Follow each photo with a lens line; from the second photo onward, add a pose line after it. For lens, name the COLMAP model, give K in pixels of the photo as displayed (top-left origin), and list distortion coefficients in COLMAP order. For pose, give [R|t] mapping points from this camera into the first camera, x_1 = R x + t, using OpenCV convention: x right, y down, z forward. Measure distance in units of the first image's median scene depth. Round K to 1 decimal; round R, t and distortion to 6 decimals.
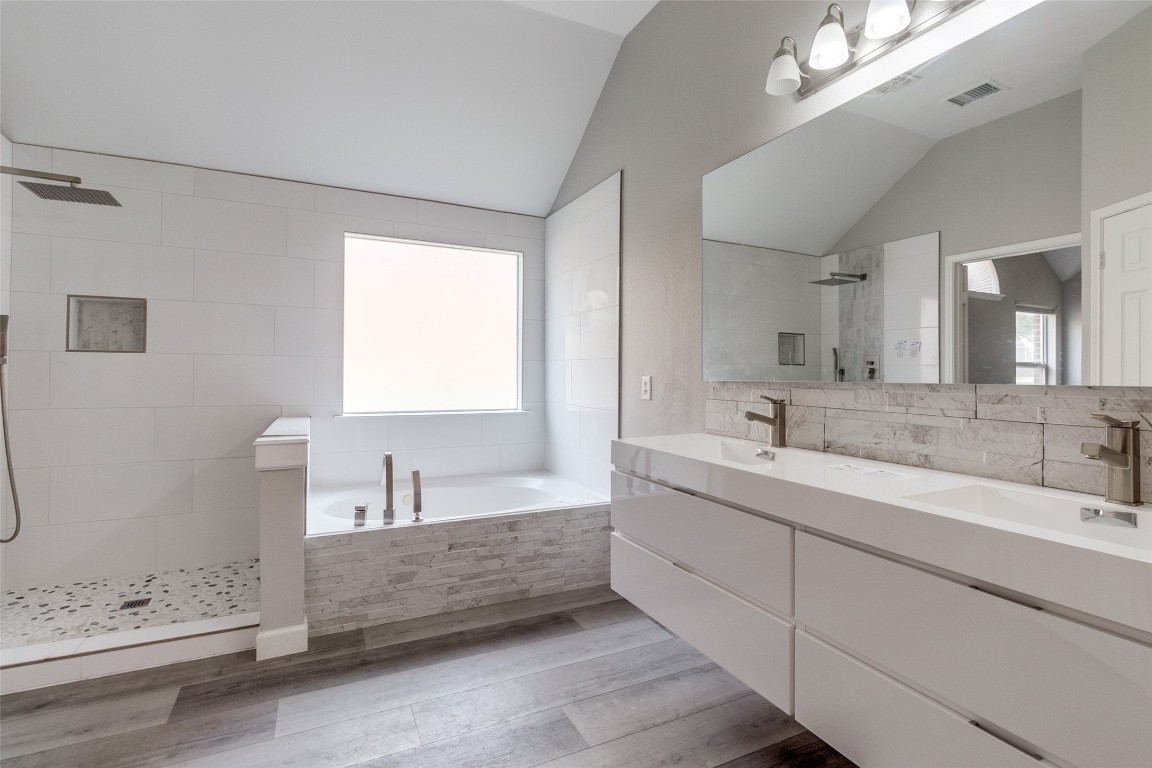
lens RADIAL K [[543.9, 0, 581.2], [0, 543.9, 377.9], [0, 0, 1]] dist [0.002619, -0.000520]
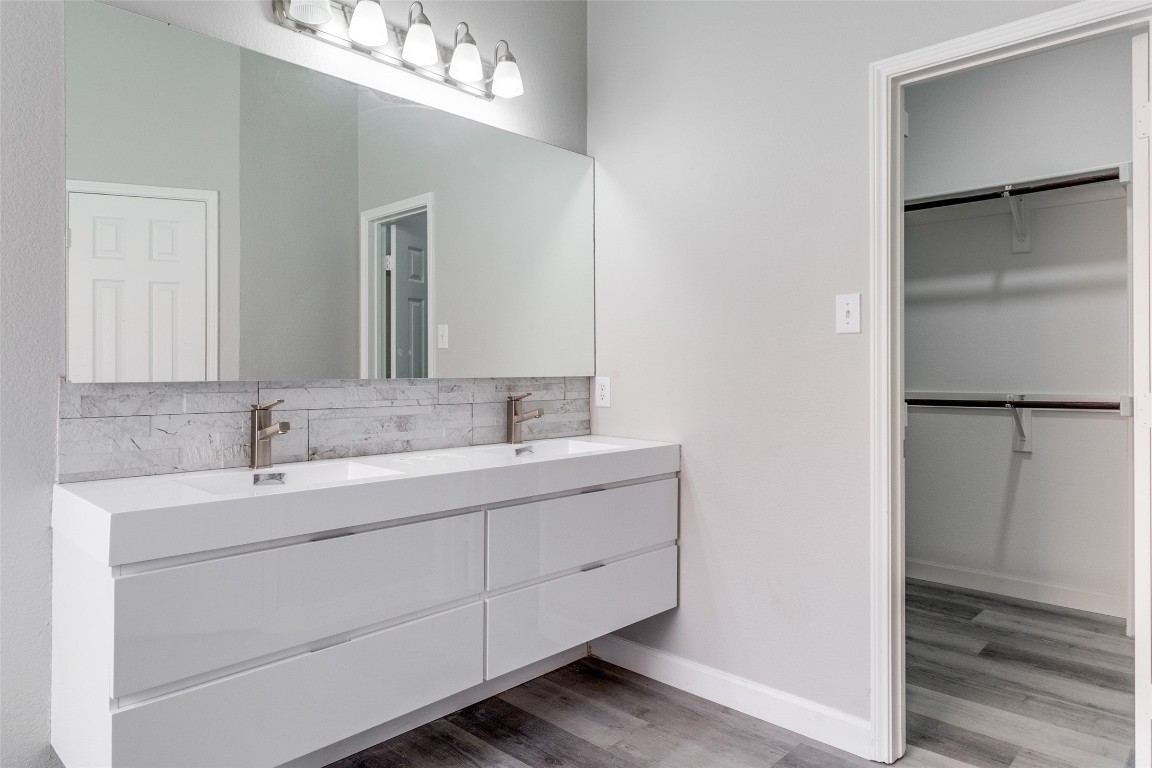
lens RADIAL K [[729.0, 0, 578.8], [0, 729.0, 376.9], [0, 0, 1]] dist [-0.001923, 0.003391]
pose [[-0.354444, -0.023079, 0.934792, -0.896529], [-0.003390, 0.999721, 0.023397, -0.029090], [-0.935071, 0.005123, -0.354423, 1.159829]]
